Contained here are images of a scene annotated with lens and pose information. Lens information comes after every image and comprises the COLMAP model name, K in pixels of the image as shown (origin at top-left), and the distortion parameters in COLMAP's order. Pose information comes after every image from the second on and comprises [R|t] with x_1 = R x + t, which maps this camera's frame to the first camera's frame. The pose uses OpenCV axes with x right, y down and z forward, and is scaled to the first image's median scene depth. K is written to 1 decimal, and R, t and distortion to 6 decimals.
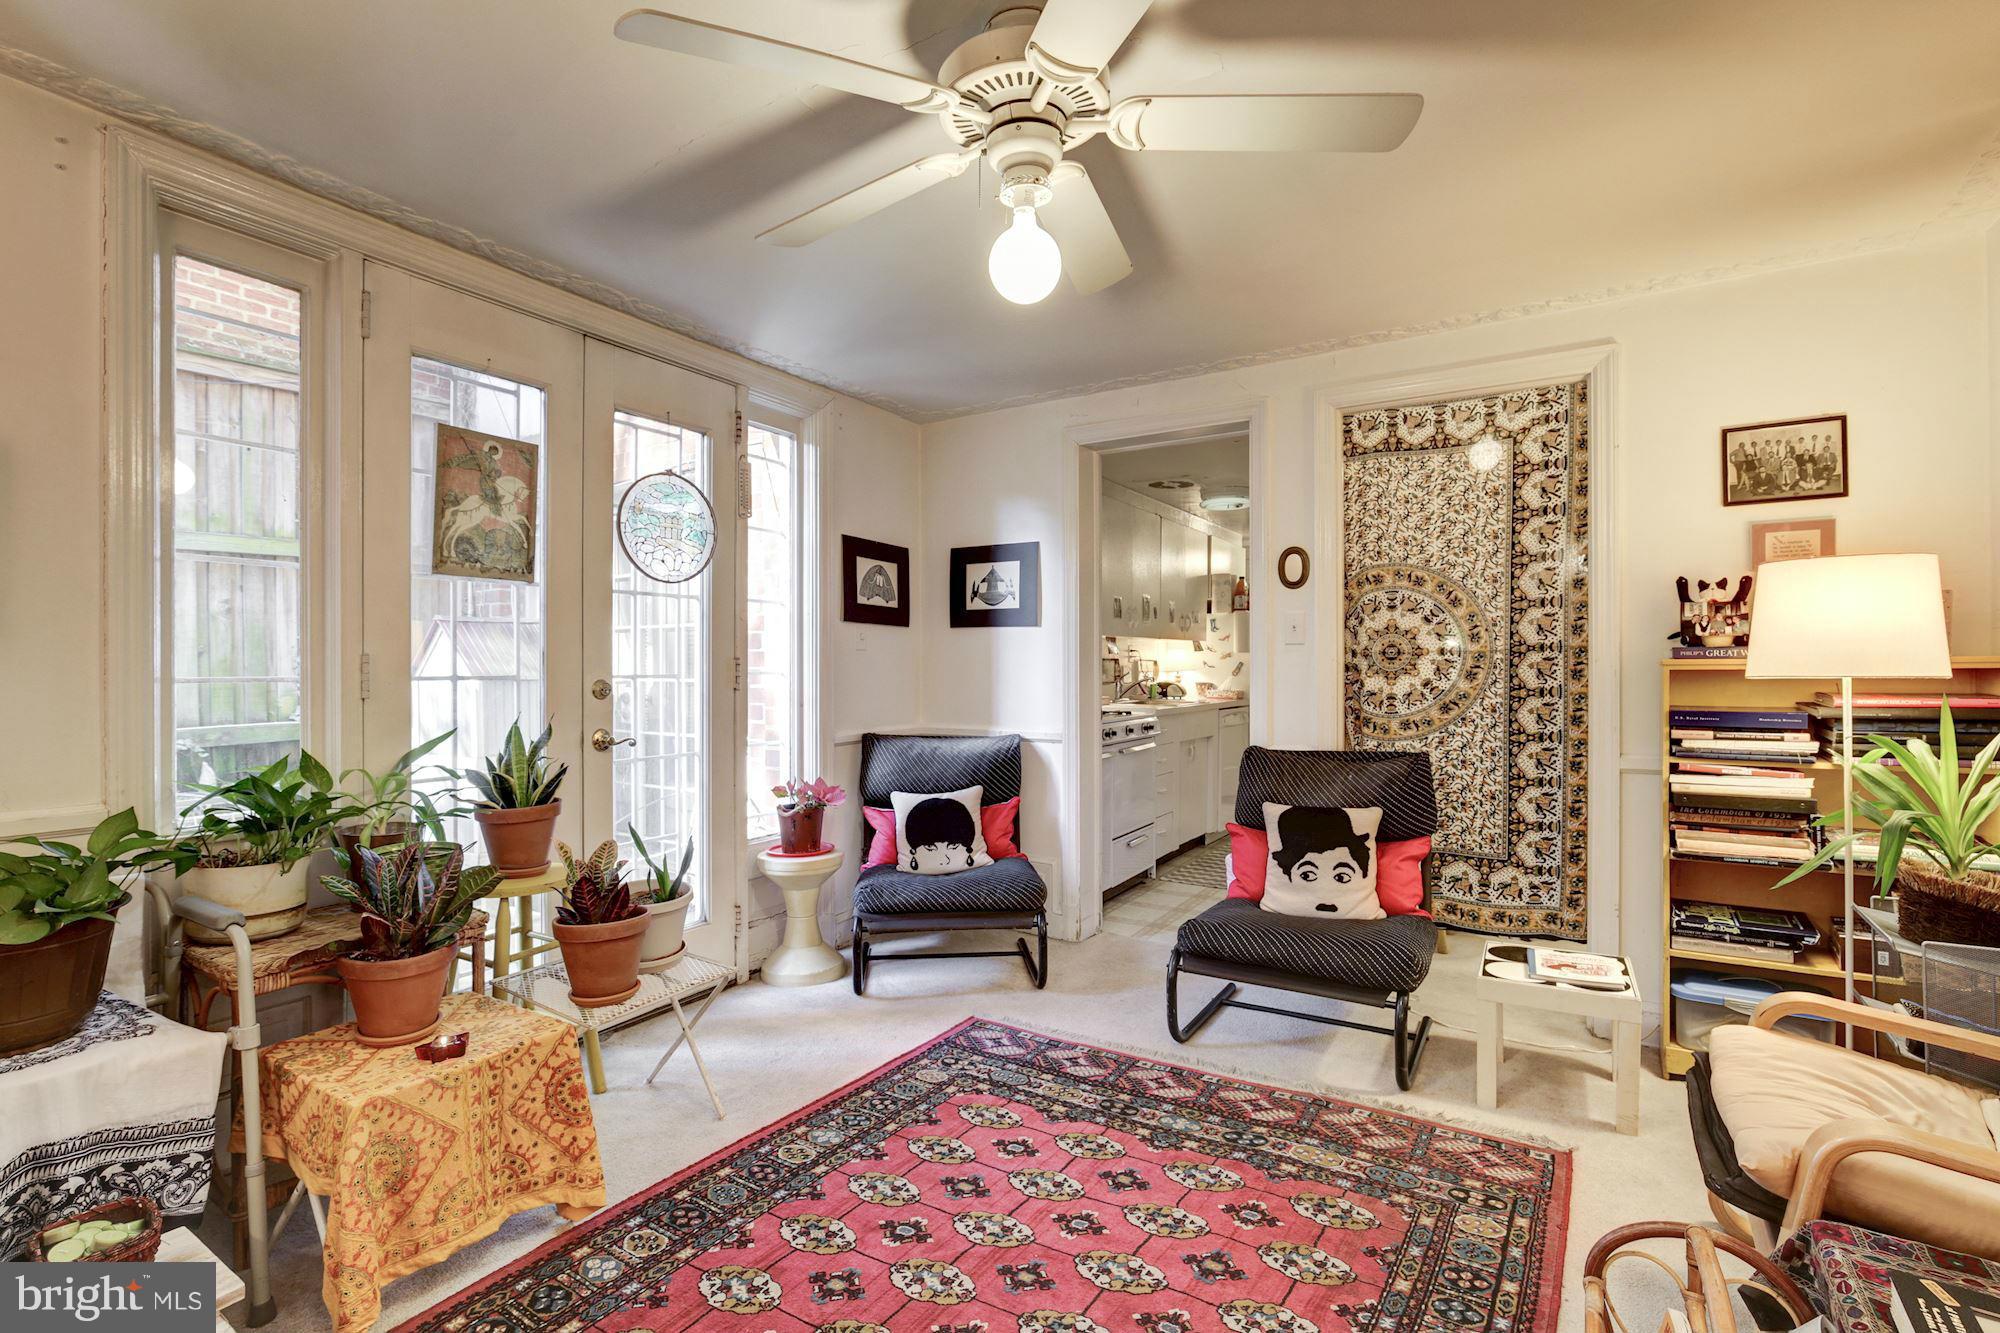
lens RADIAL K [[955.0, 0, 986.7], [0, 955.0, 670.8], [0, 0, 1]] dist [-0.010283, -0.001158]
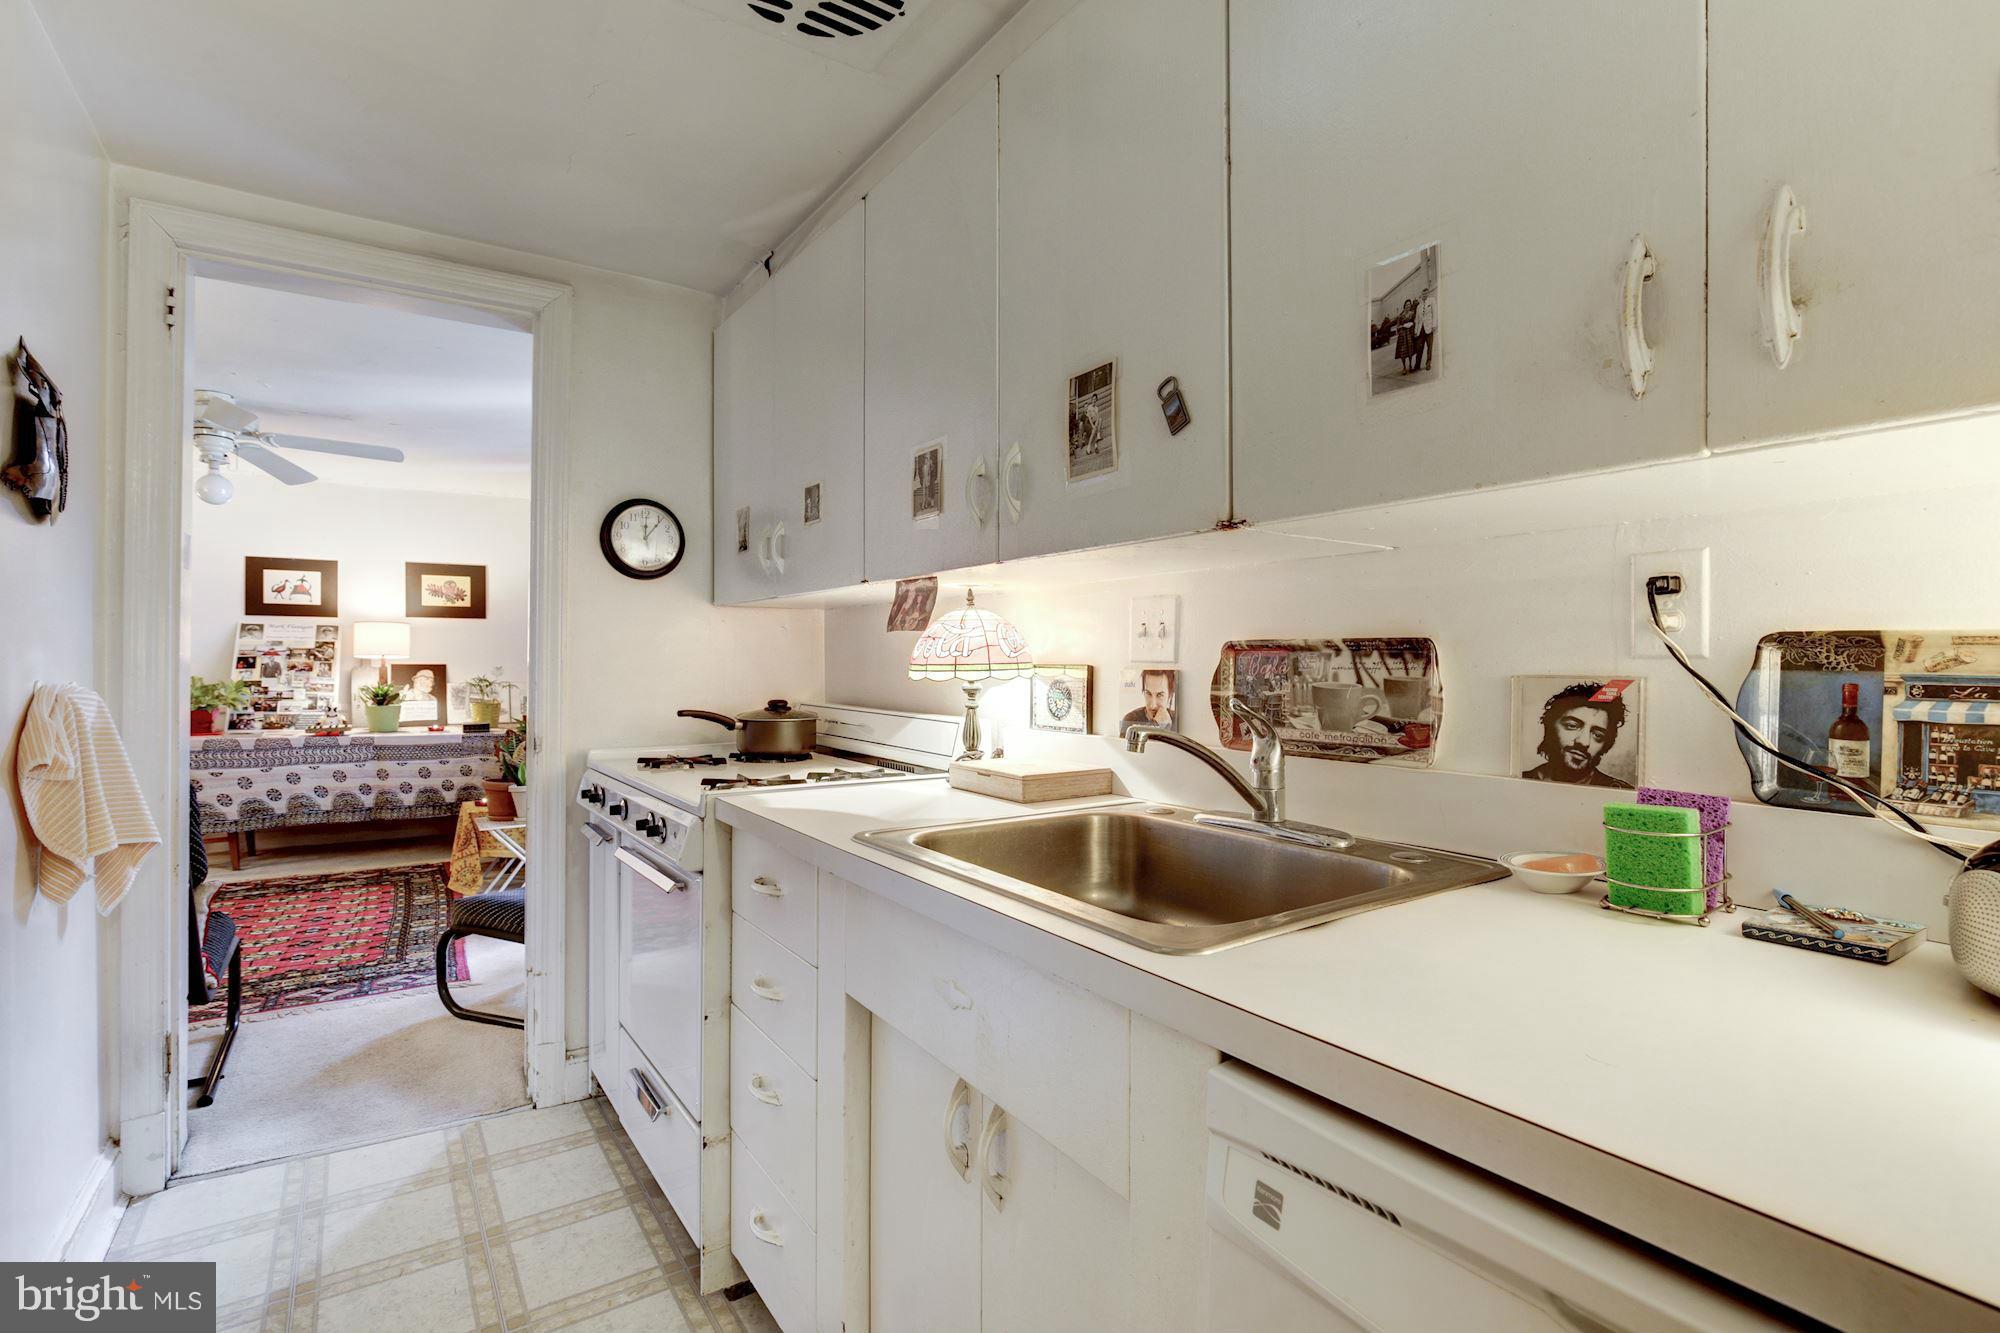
lens RADIAL K [[955.0, 0, 986.4], [0, 955.0, 667.3], [0, 0, 1]] dist [-0.010283, -0.001158]
pose [[-0.439118, 0.000747, -0.898429, 0.782894], [-0.015017, 0.999854, 0.008171, -0.002154], [0.898304, 0.017080, -0.439042, 2.263038]]
